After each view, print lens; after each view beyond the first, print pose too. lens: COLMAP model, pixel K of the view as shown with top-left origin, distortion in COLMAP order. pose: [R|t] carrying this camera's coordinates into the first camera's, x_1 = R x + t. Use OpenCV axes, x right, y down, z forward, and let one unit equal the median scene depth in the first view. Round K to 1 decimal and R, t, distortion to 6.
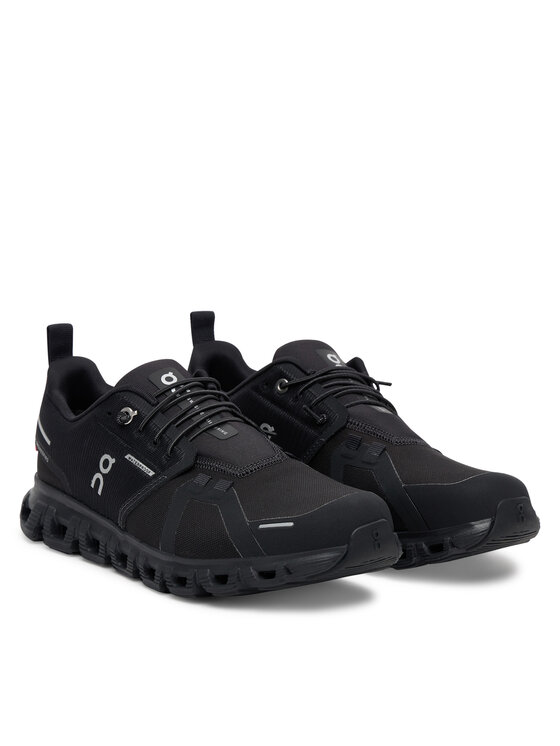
lens RADIAL K [[2200.5, 0, 279.1], [0, 2200.5, 372.9], [0, 0, 1]] dist [0.602500, 0.000000]
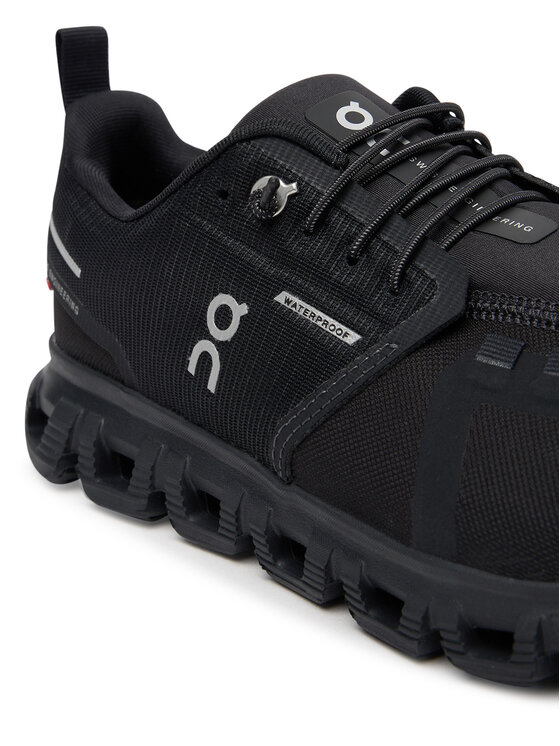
lens RADIAL K [[812.4, 0, 281.0], [0, 812.4, 372.0], [0, 0, 1]] dist [0.066223, 0.000000]
pose [[0.985383, -0.050461, 0.162711, -0.092959], [0.028894, 0.990790, 0.132291, 0.031380], [-0.167888, -0.125656, 0.977765, 0.845709]]
